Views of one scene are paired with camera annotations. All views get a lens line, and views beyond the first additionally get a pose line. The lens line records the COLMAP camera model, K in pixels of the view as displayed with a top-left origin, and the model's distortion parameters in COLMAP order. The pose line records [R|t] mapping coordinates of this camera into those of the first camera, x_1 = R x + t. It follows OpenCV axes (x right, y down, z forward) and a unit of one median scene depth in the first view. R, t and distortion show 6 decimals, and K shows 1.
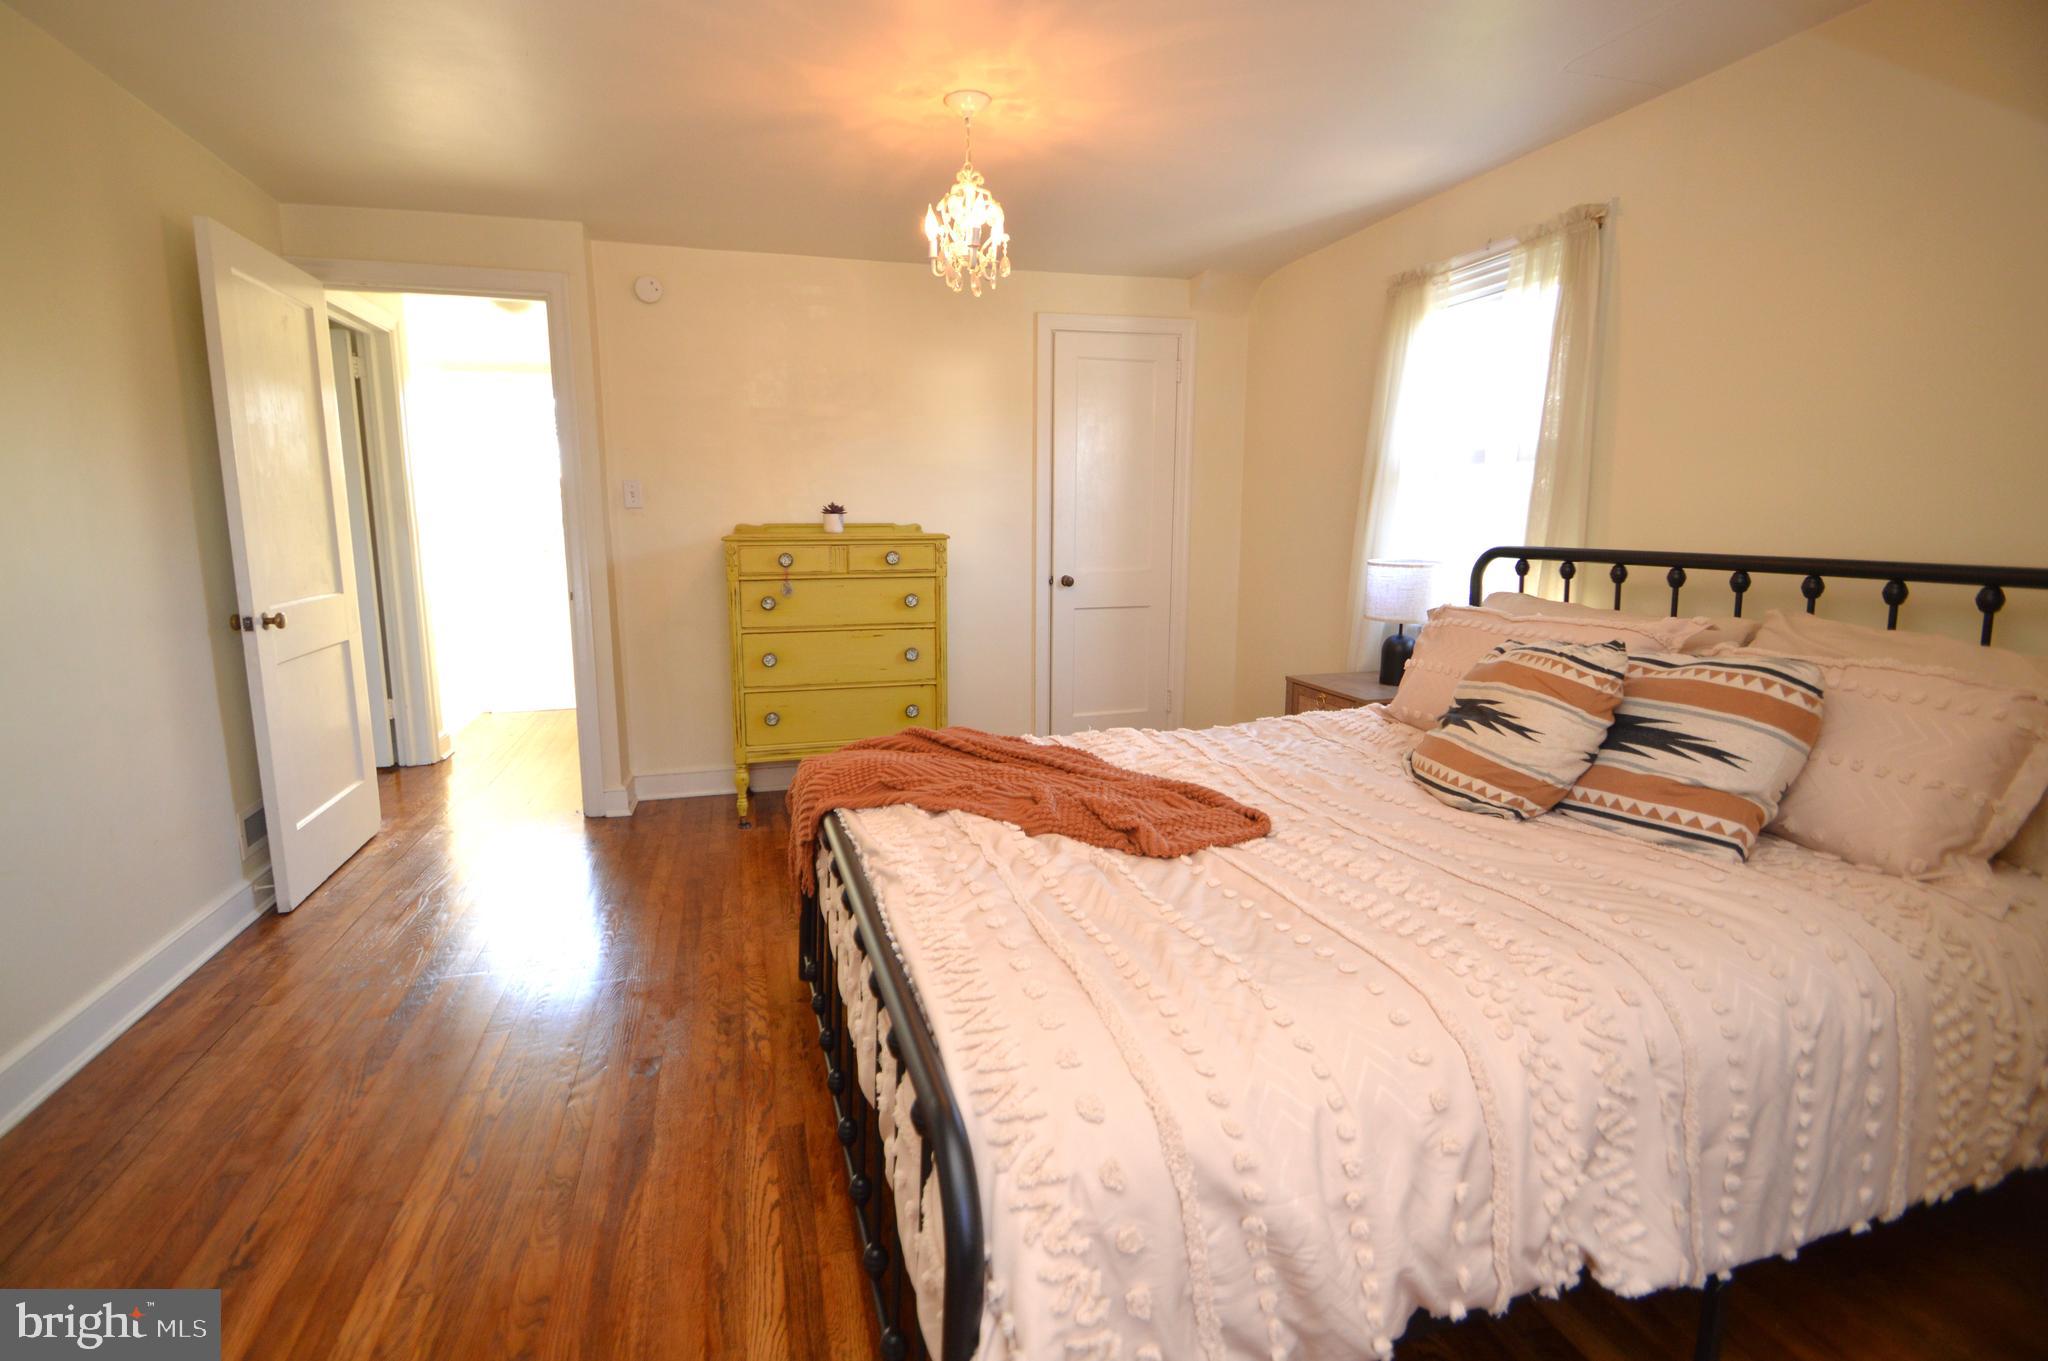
lens RADIAL K [[911.4, 0, 989.1], [0, 911.4, 658.7], [0, 0, 1]] dist [0.020281, -0.024436]
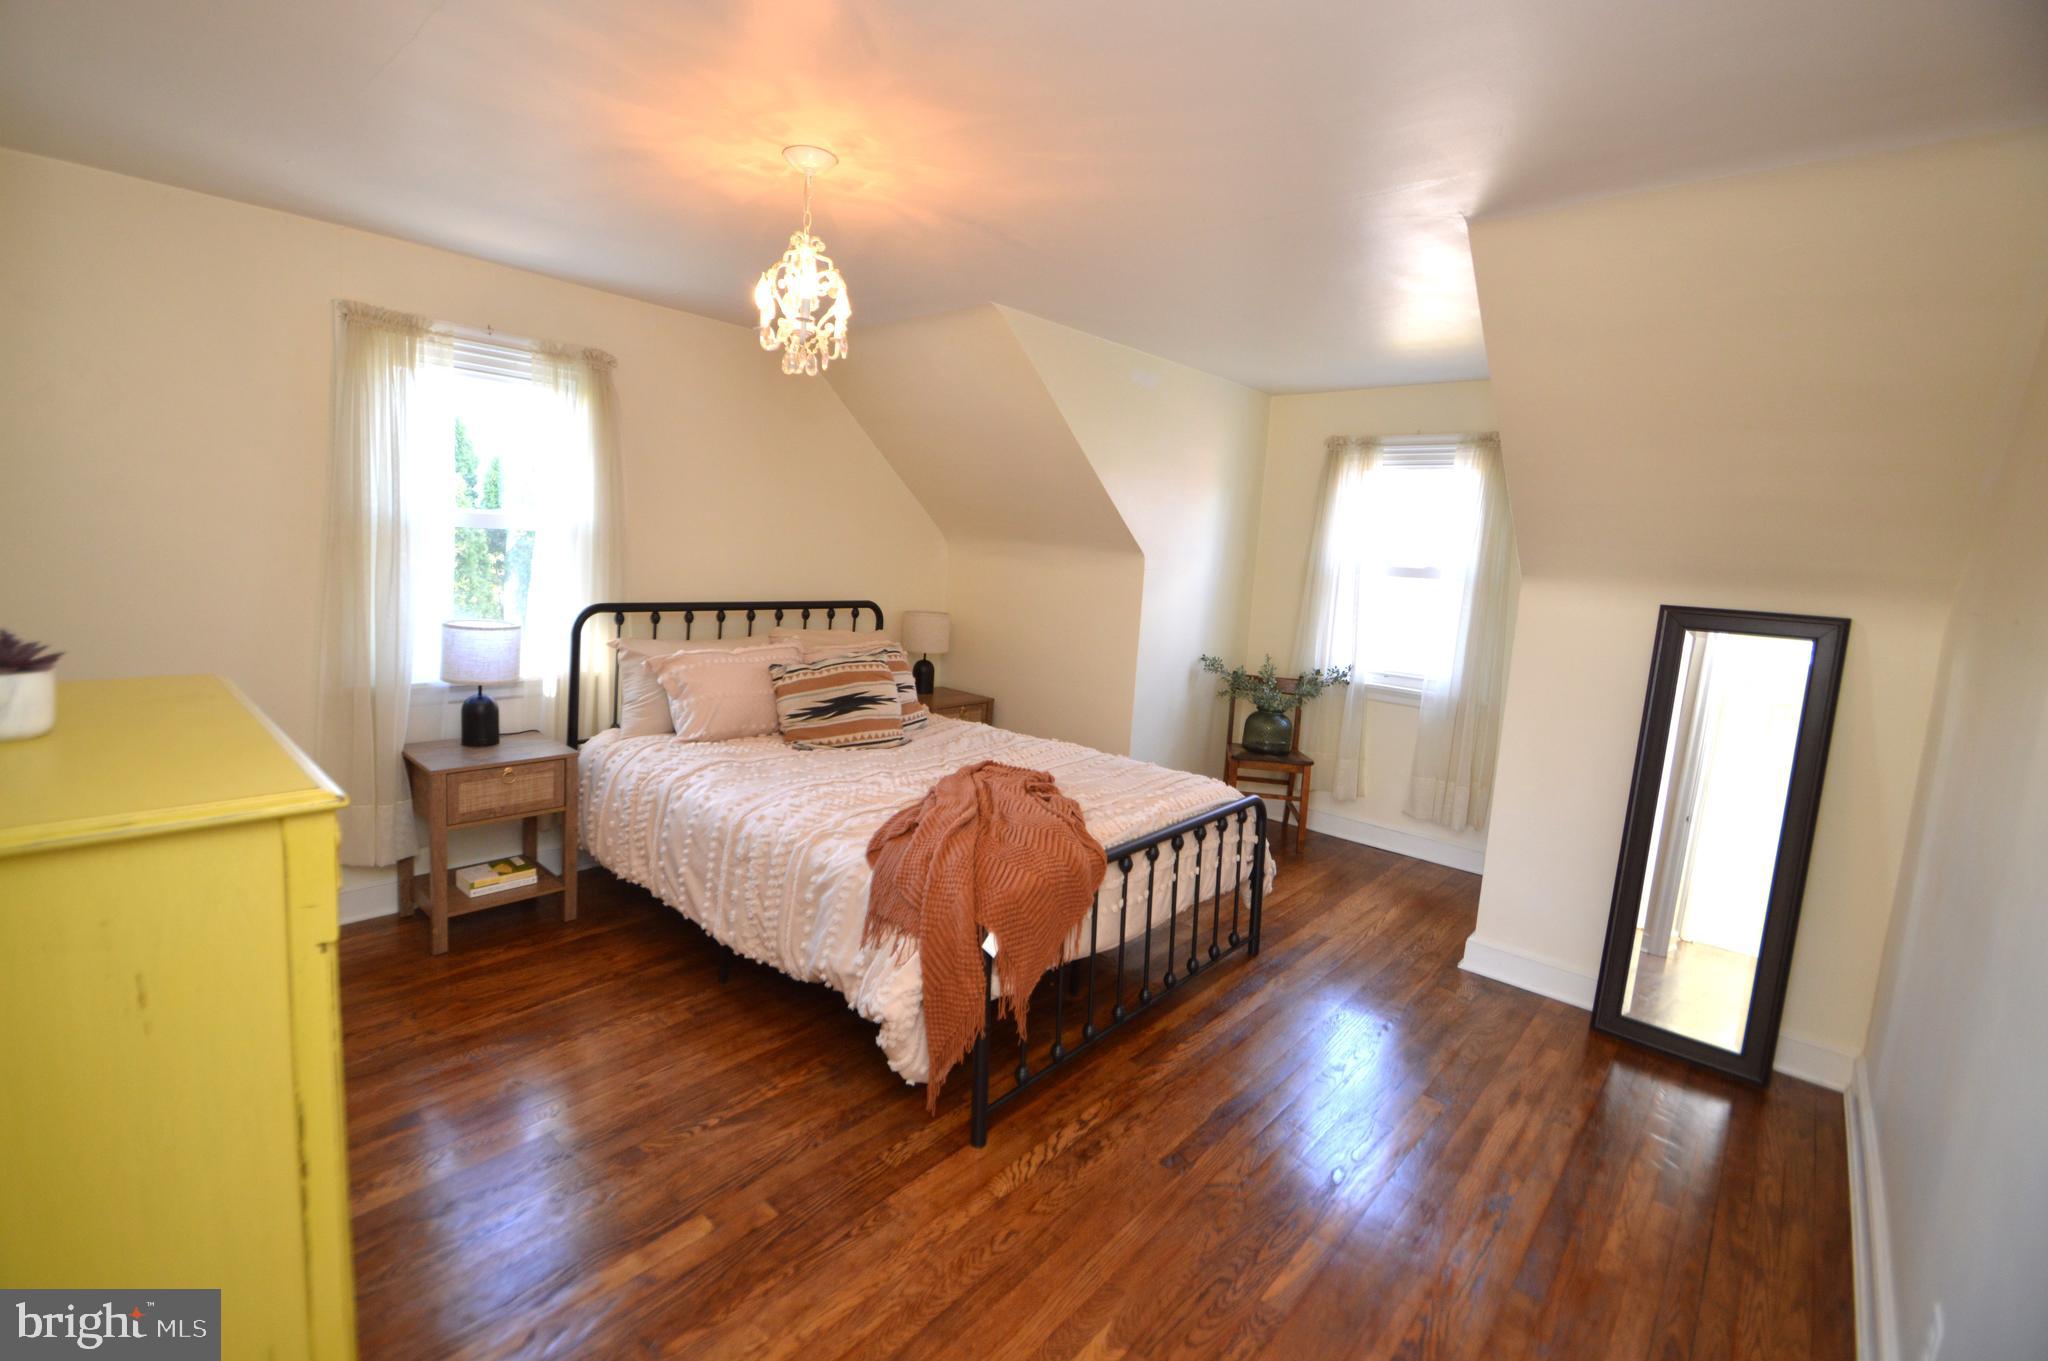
lens RADIAL K [[911.4, 0, 989.1], [0, 911.4, 658.7], [0, 0, 1]] dist [0.020281, -0.024436]
pose [[-0.542045, -0.139910, 0.828621, -0.967875], [0.070648, 0.974966, 0.210834, -0.340553], [-0.837375, 0.172822, -0.518591, 1.493204]]
